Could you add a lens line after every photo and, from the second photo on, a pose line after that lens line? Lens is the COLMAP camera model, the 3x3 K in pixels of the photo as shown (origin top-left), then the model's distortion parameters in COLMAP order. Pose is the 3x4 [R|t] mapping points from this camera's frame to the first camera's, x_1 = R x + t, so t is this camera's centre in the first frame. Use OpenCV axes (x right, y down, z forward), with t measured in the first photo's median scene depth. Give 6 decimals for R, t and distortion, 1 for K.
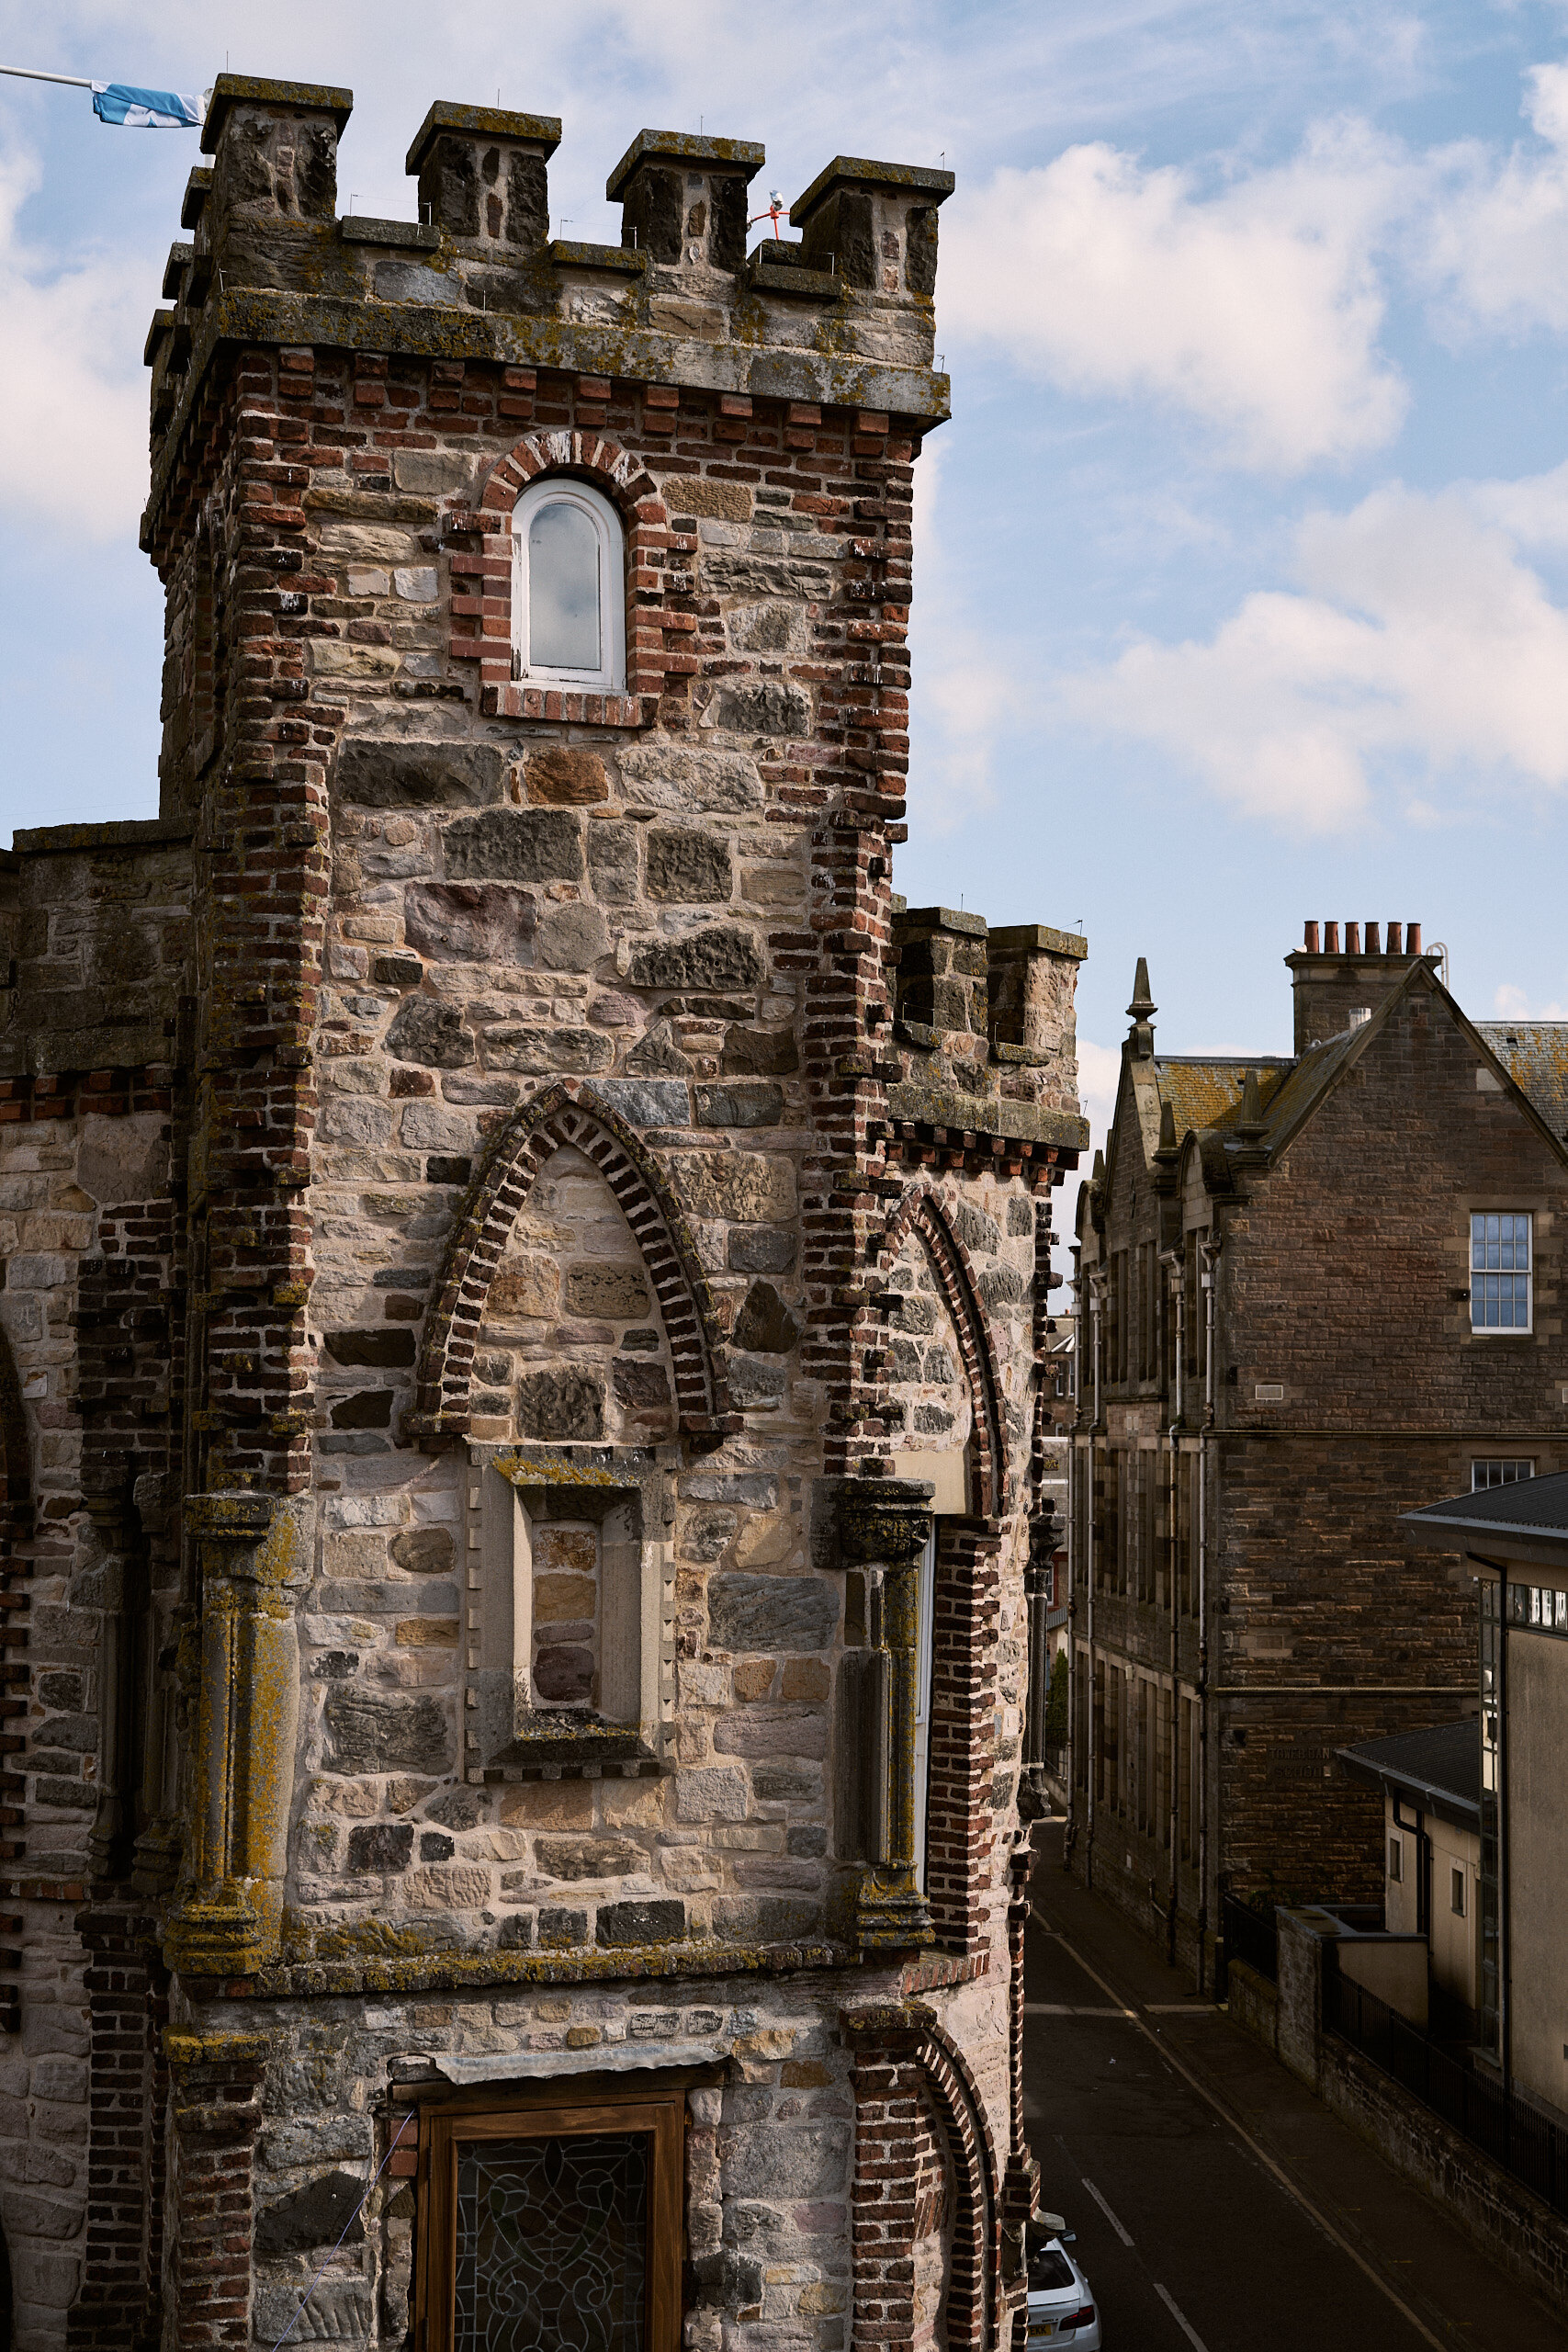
lens RADIAL K [[3426.9, 0, 784.0], [0, 3426.9, 1176.0], [0, 0, 1]] dist [-0.031376, 0.179711]
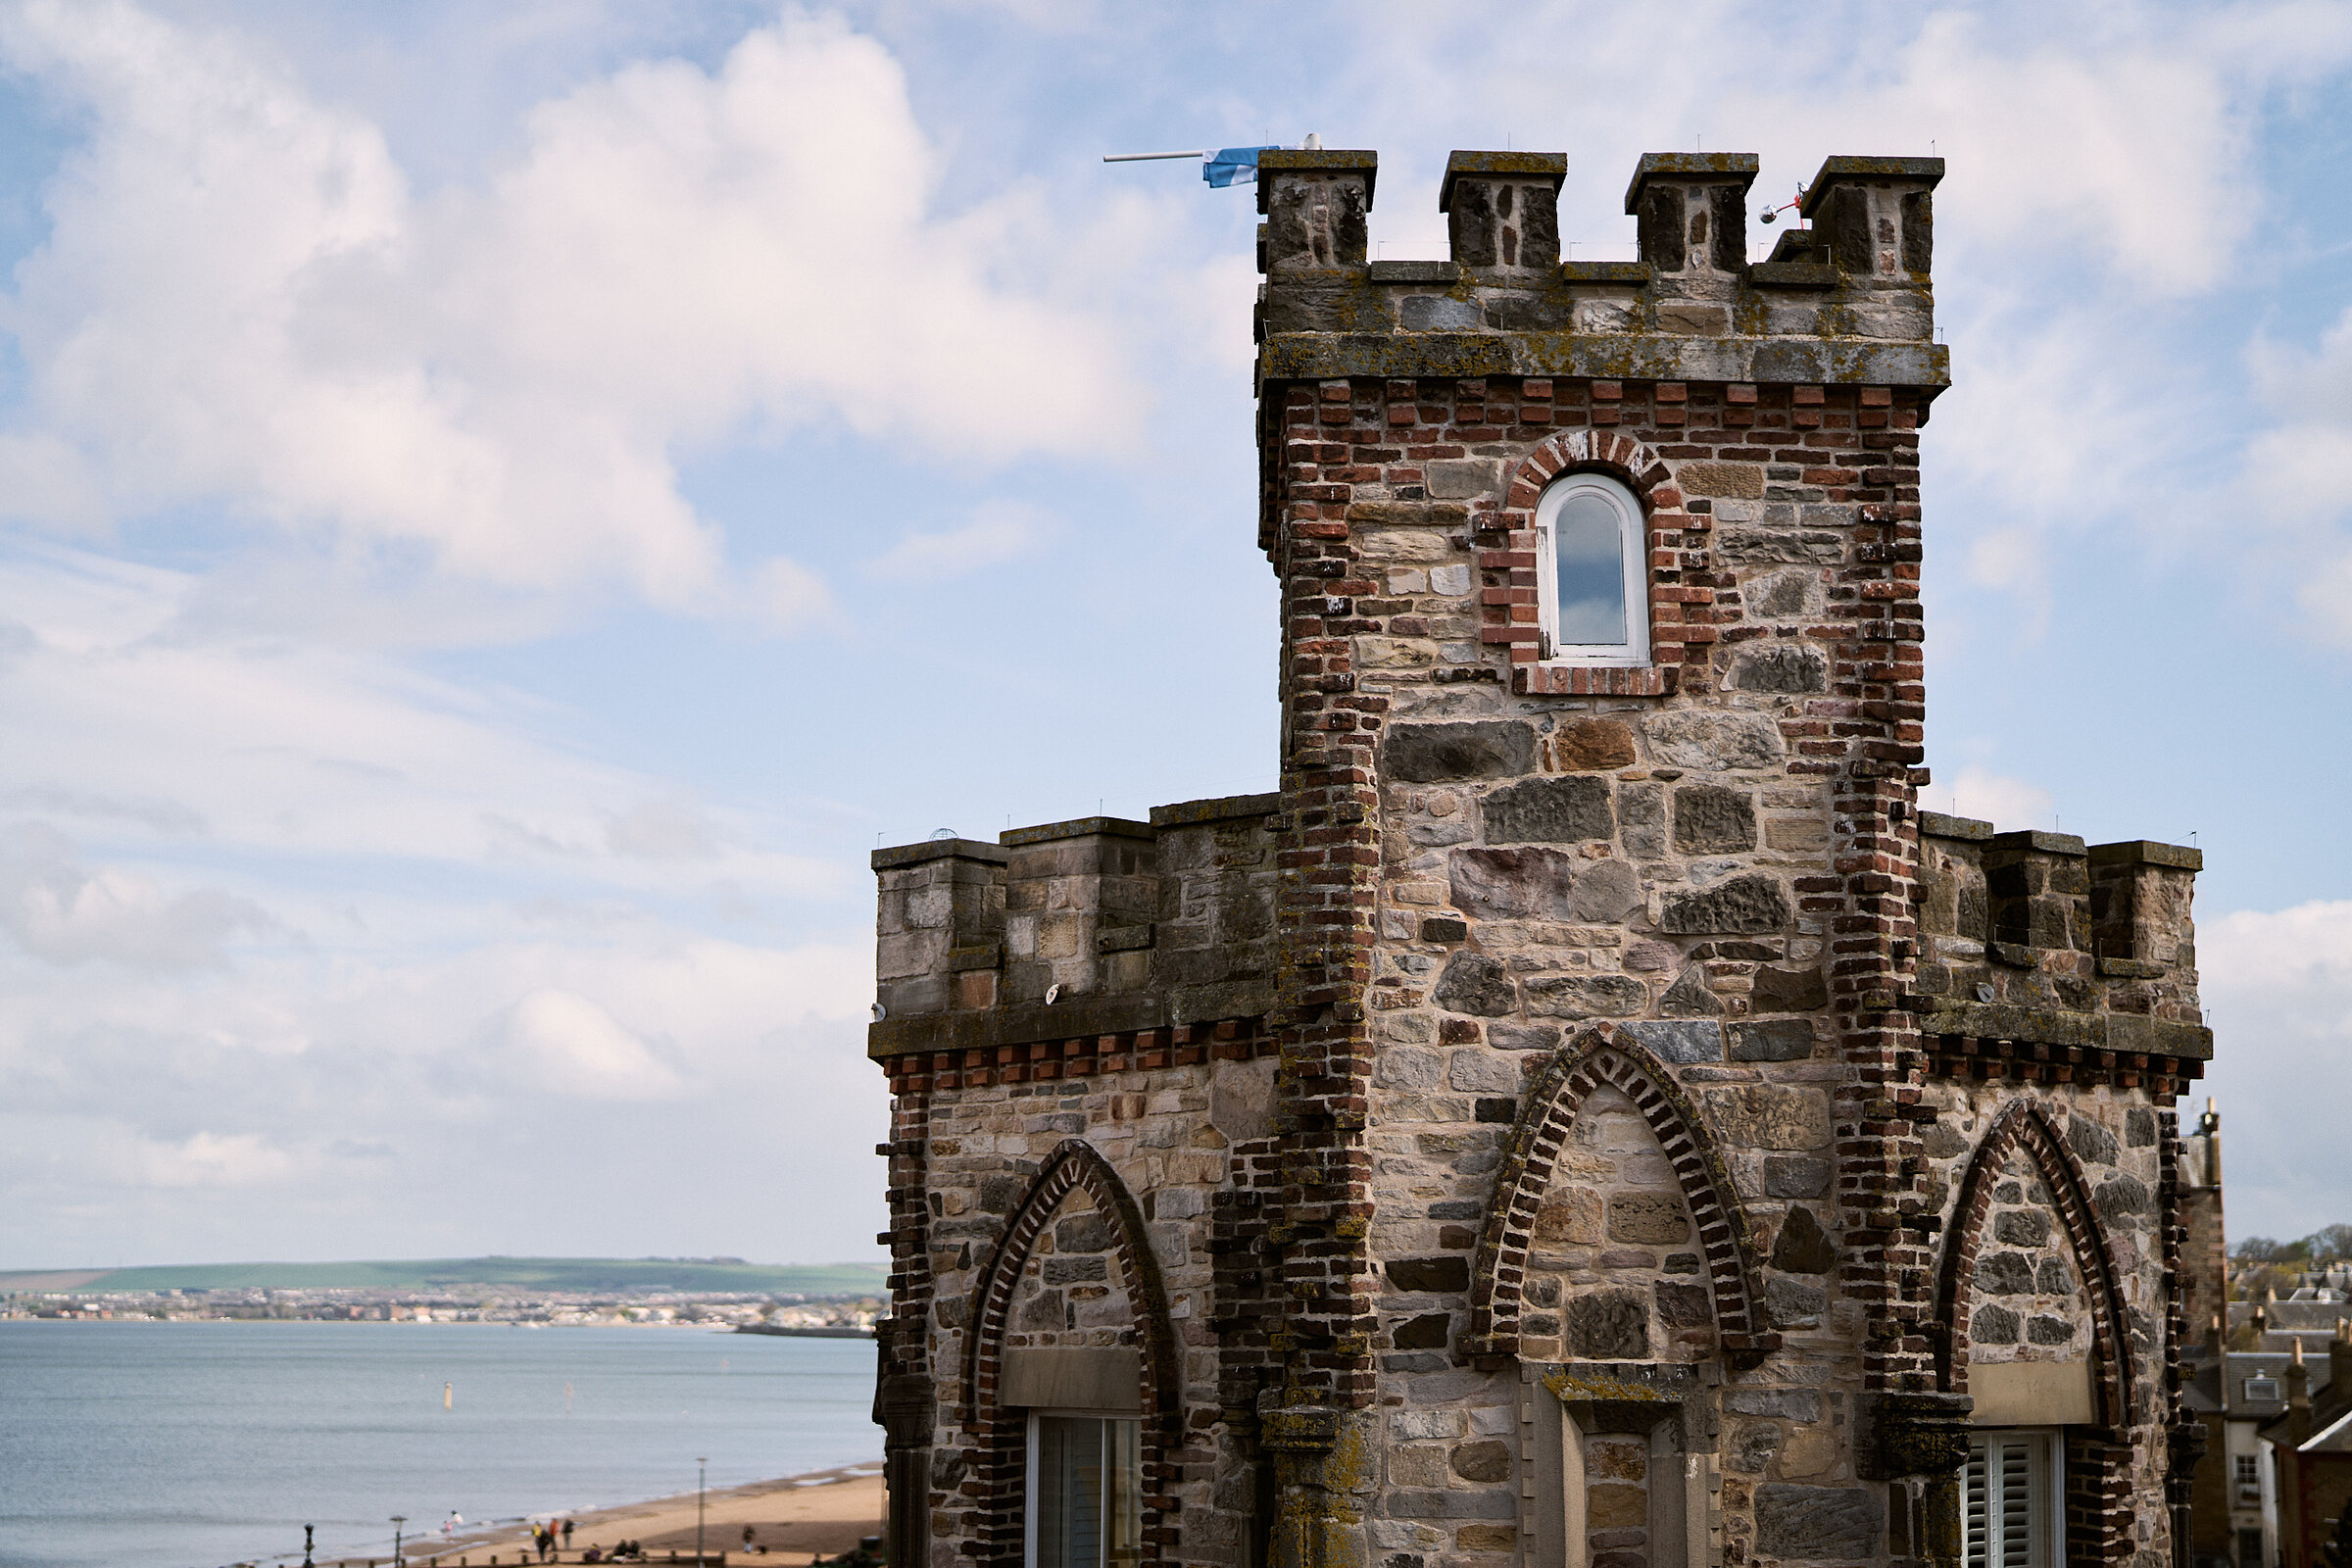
lens RADIAL K [[3522.2, 0, 1176.0], [0, 3522.2, 784.0], [0, 0, 1]] dist [-0.034381, 0.162572]
pose [[0.953028, -0.051108, -0.298540, 0.142367], [0.028294, 0.996373, -0.080250, -0.017707], [0.301558, 0.068034, 0.951017, -0.105221]]
